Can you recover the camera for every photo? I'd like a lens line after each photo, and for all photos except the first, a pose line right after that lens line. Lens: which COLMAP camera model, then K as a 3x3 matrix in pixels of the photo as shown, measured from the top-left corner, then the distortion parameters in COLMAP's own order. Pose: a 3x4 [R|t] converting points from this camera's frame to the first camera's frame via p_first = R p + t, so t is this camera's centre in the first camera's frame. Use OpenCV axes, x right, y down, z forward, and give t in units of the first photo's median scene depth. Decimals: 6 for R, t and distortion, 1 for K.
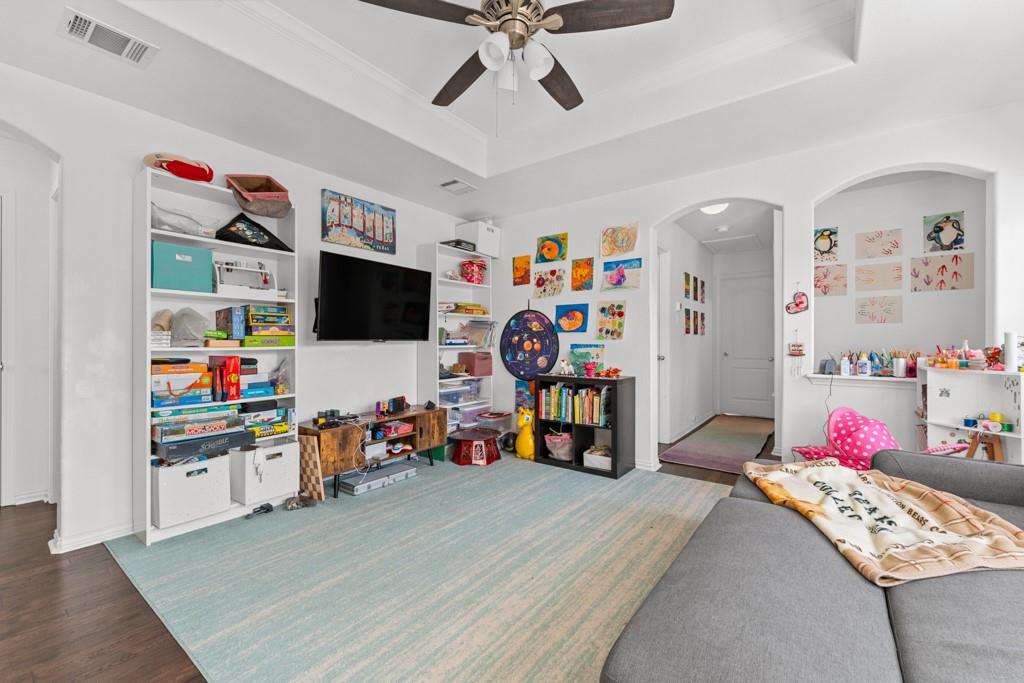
lens RADIAL K [[418.7, 0, 511.6], [0, 418.7, 341.7], [0, 0, 1]] dist [0.000131, -0.000066]
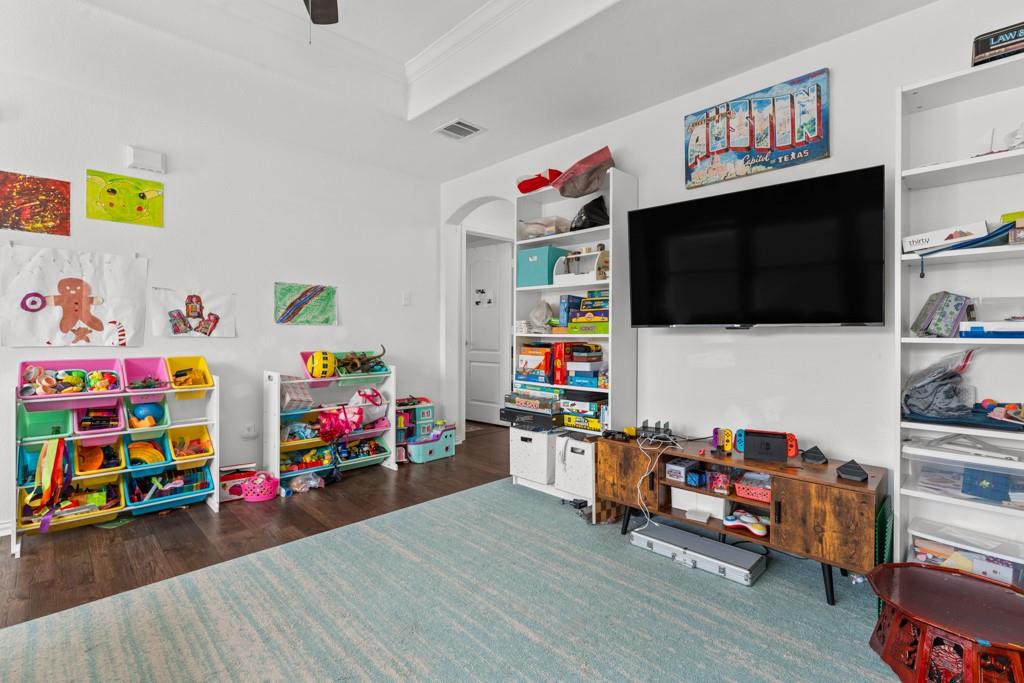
lens RADIAL K [[476.2, 0, 511.5], [0, 476.2, 333.4], [0, 0, 1]] dist [-0.000283, -0.000184]
pose [[-0.156088, 0.006996, -0.987718, 0.489796], [0.001310, 0.999976, 0.006876, 0.003037], [0.987742, -0.000221, -0.156093, 0.988833]]
